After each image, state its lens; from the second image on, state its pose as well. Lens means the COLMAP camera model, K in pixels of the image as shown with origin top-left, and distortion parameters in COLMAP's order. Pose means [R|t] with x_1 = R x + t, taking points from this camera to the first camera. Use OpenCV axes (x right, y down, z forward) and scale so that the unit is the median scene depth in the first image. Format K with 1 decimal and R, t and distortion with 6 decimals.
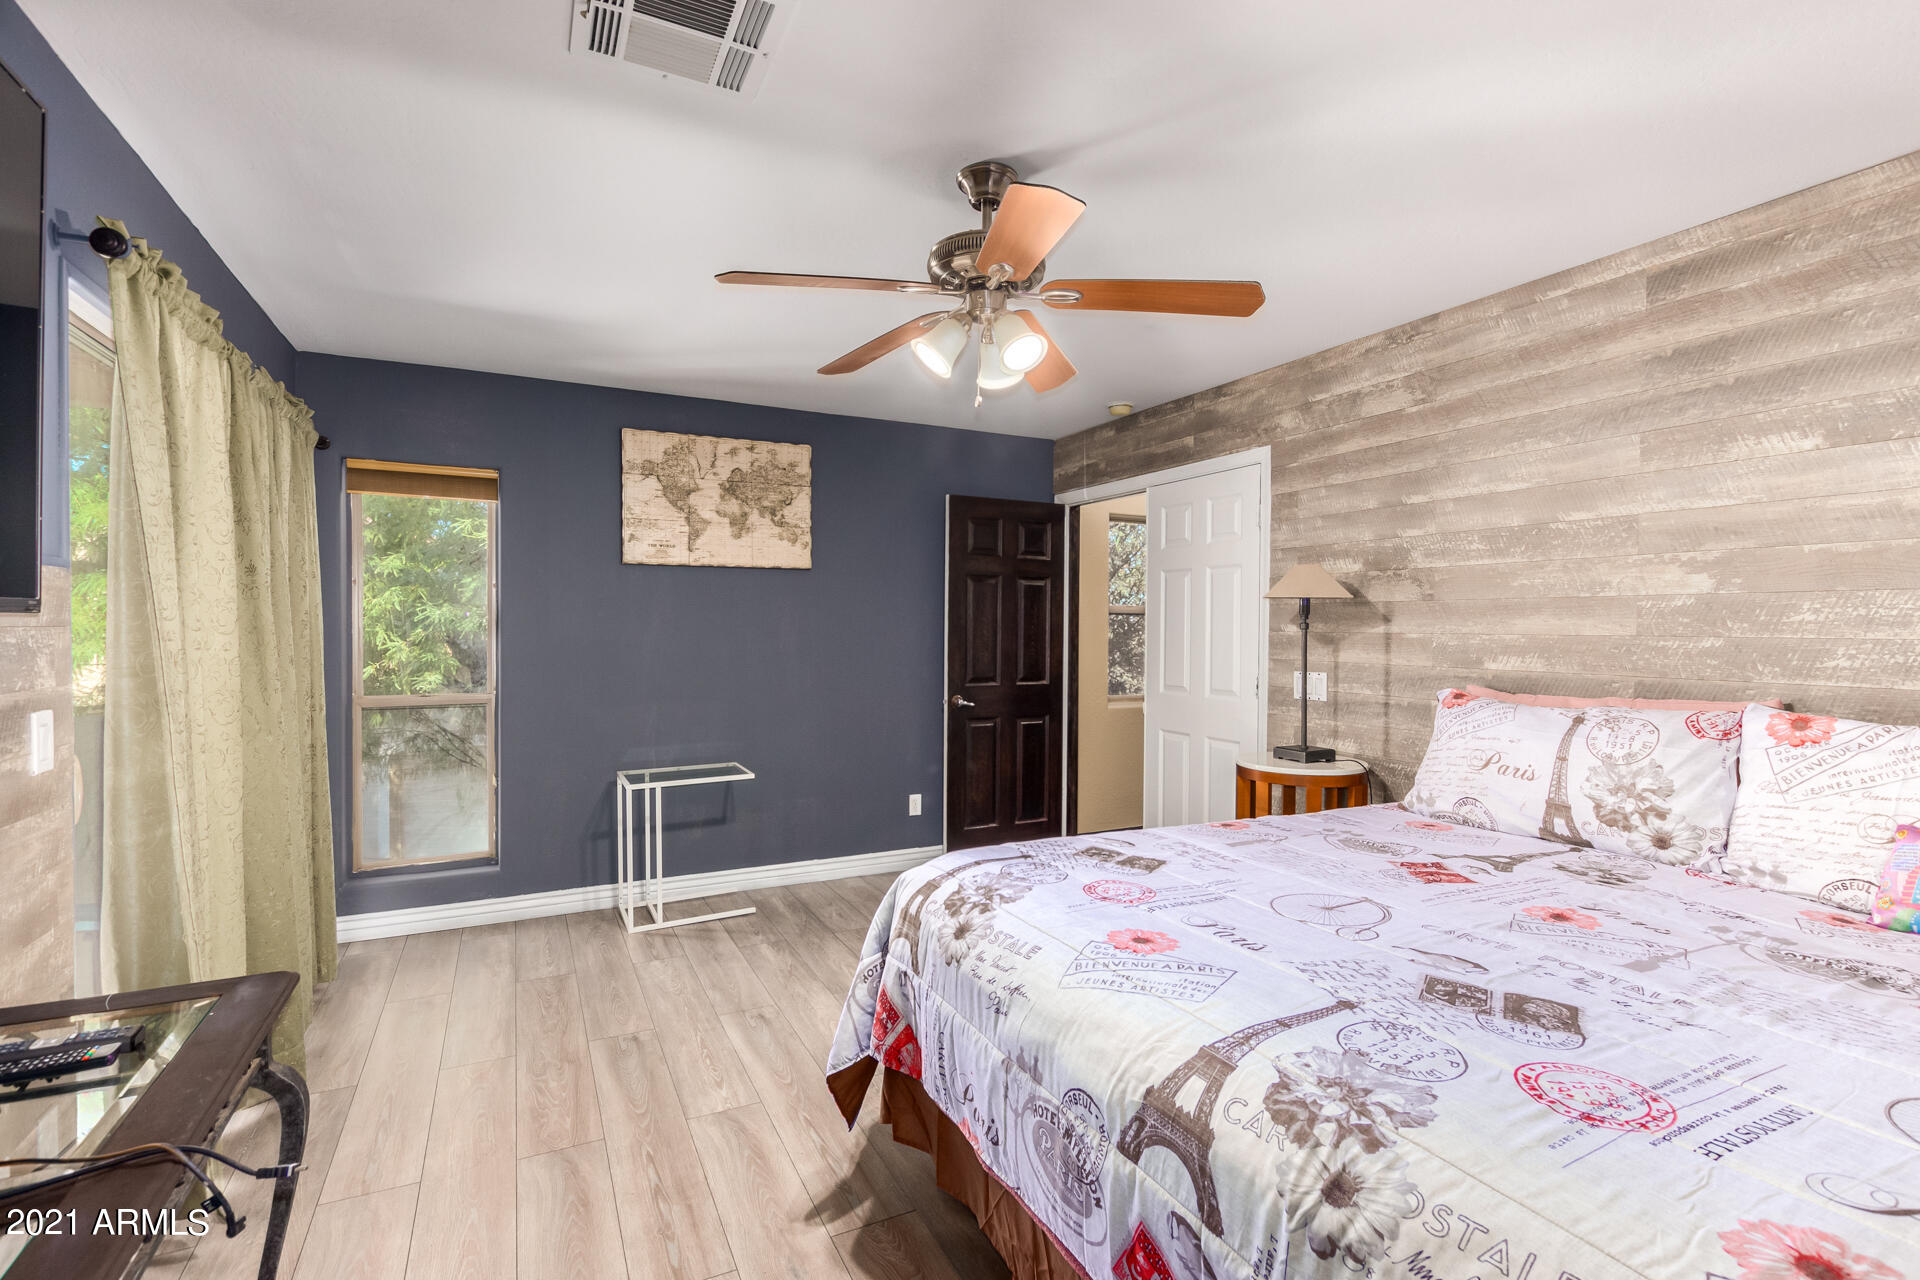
lens RADIAL K [[877.2, 0, 956.9], [0, 877.2, 643.5], [0, 0, 1]] dist [0.010561, -0.004467]
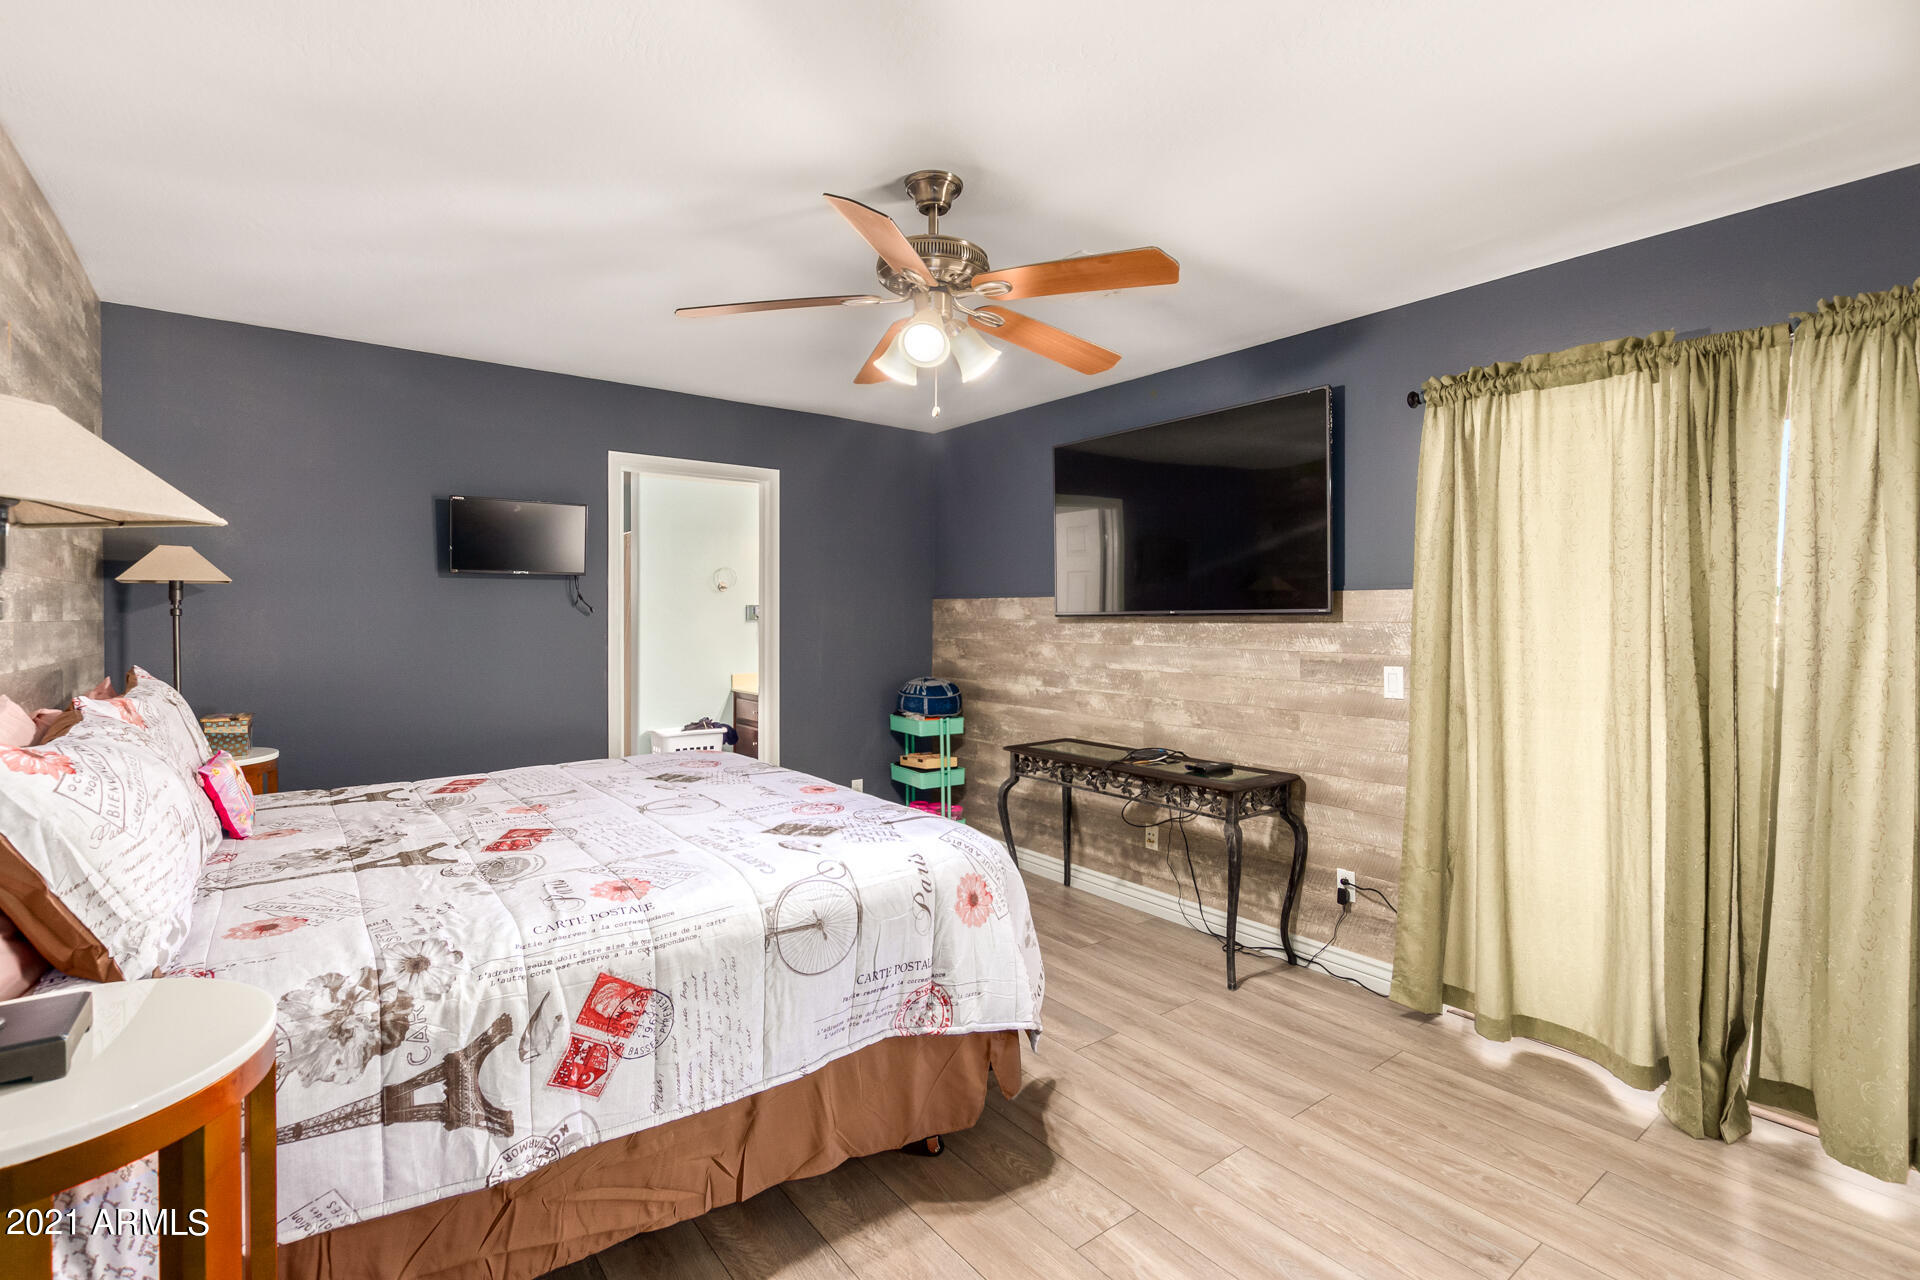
lens RADIAL K [[877.2, 0, 949.8], [0, 877.2, 628.3], [0, 0, 1]] dist [0.010561, -0.004467]
pose [[-0.984724, -0.007583, -0.173959, 0.148842], [-0.012837, 0.999494, 0.029096, -0.029397], [0.173651, 0.030885, -0.984323, 1.601287]]
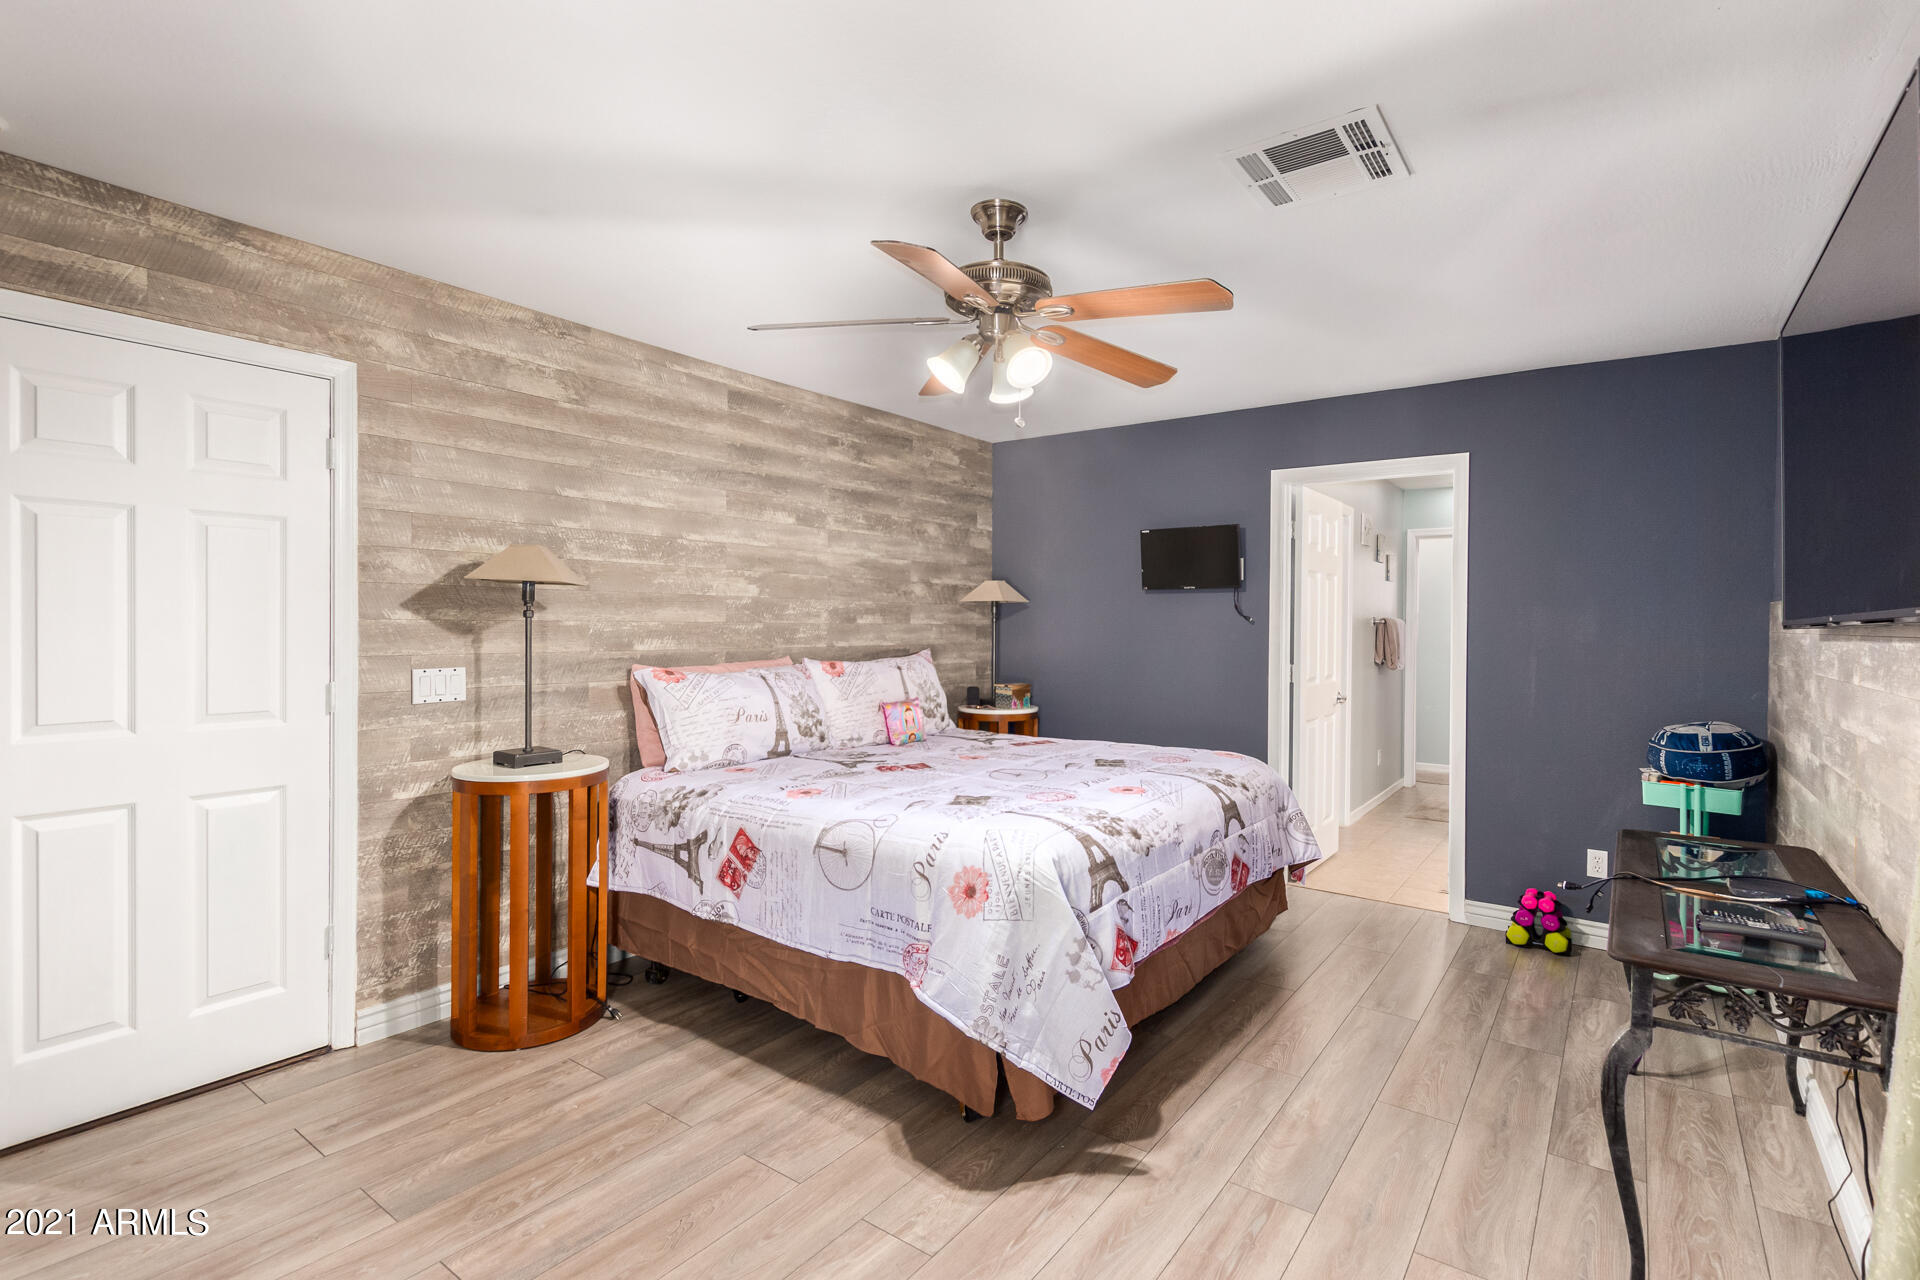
lens RADIAL K [[877.2, 0, 1007.0], [0, 877.2, 628.0], [0, 0, 1]] dist [0.010561, -0.004467]
pose [[-0.472913, -0.018895, 0.880906, -0.746107], [0.002248, 0.999741, 0.022651, -0.029756], [-0.881106, 0.012692, -0.472748, 1.195408]]
